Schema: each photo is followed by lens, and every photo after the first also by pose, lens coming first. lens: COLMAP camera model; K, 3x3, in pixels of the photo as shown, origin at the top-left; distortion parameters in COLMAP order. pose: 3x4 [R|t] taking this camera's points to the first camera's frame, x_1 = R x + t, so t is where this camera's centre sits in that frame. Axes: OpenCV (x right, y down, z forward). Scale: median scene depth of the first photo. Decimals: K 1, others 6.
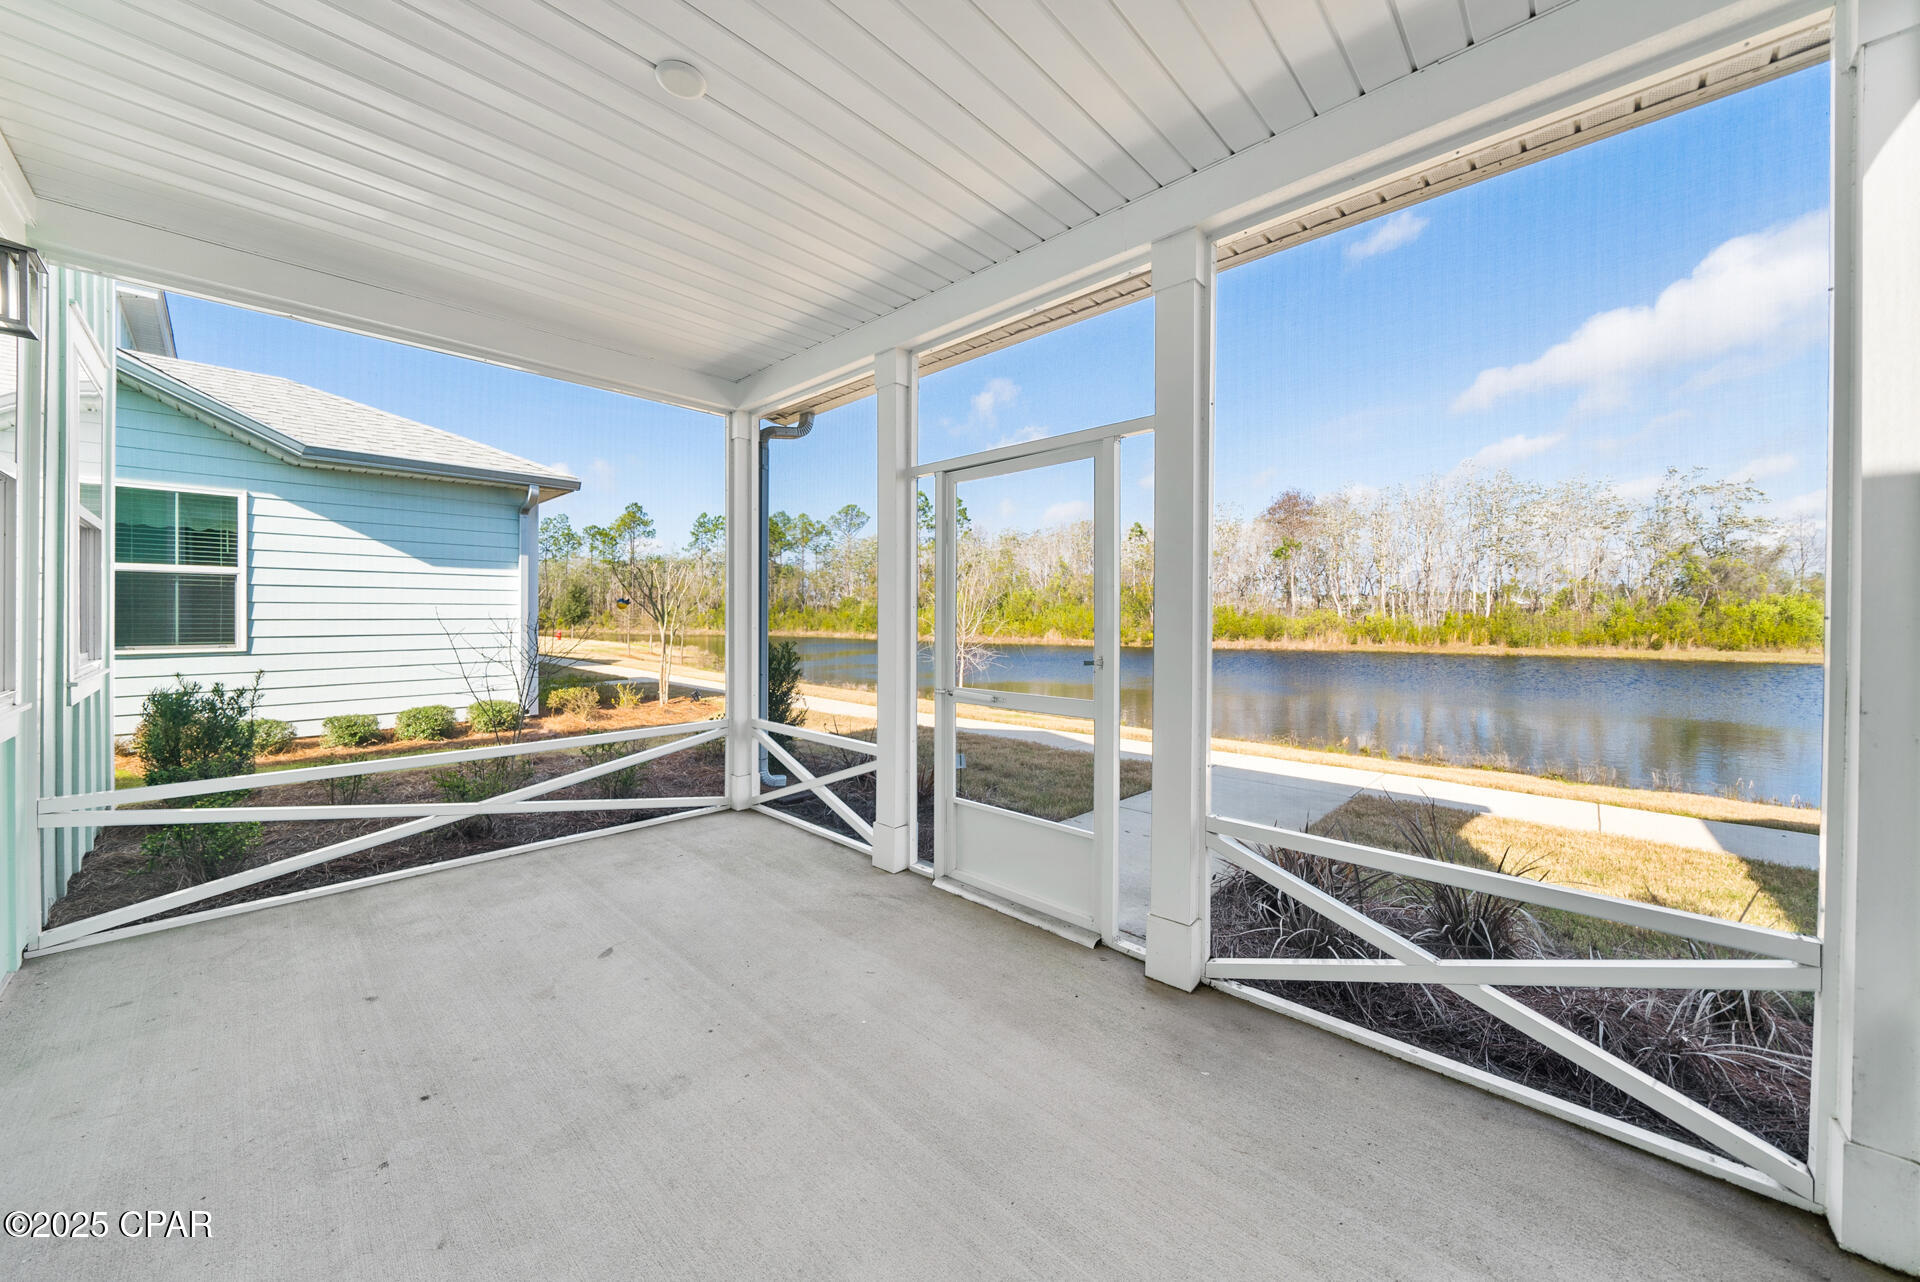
lens RADIAL K [[688.1, 0, 954.1], [0, 688.1, 615.2], [0, 0, 1]] dist [-0.002476, -0.000143]
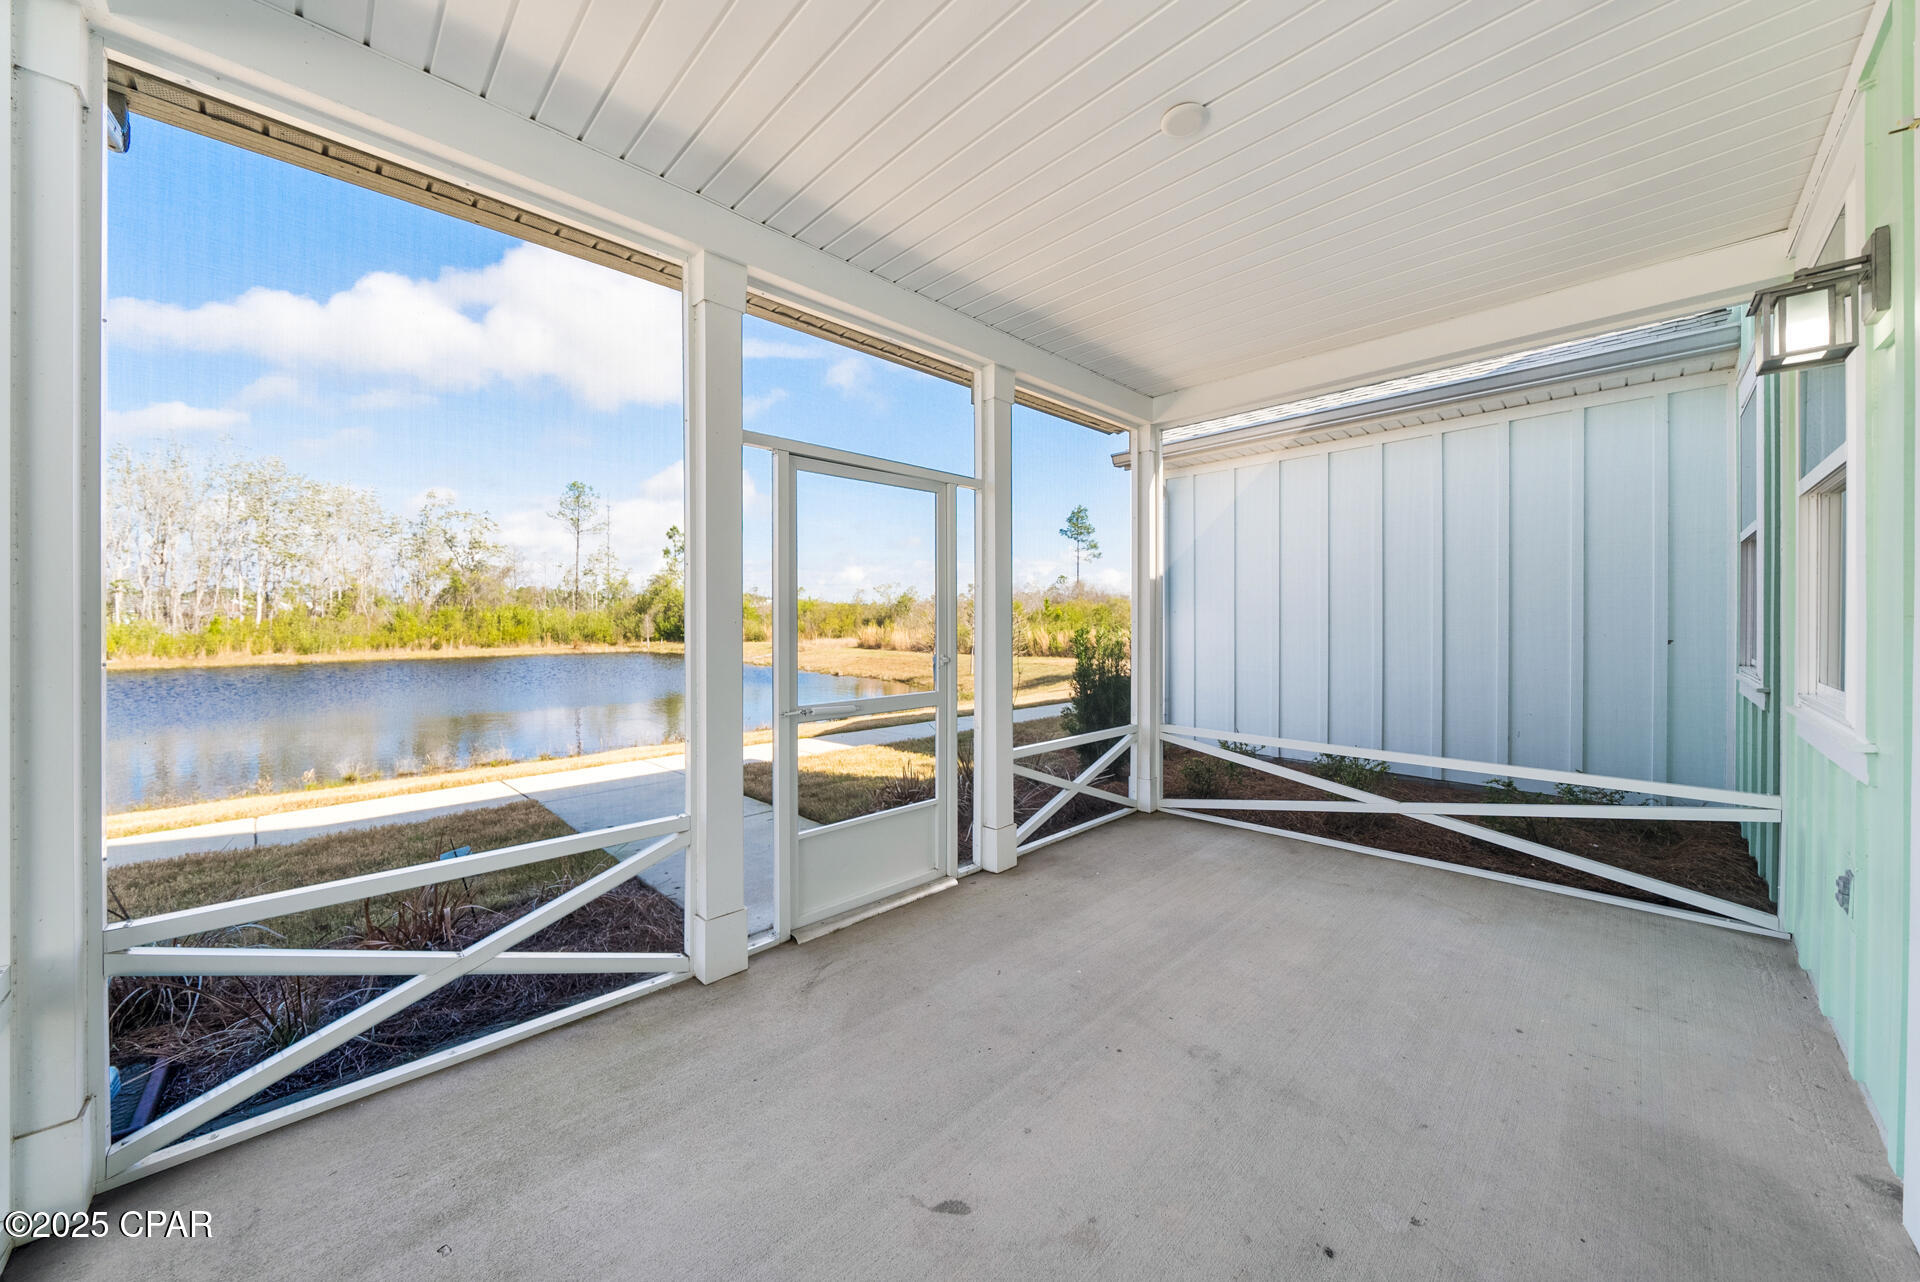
lens RADIAL K [[667.0, 0, 951.4], [0, 667.0, 690.3], [0, 0, 1]] dist [-0.000881, -0.000012]
pose [[0.039298, -0.106367, 0.993550, -0.306409], [0.000769, 0.994321, 0.106419, -0.004671], [-0.999227, -0.003418, 0.039156, 0.290835]]
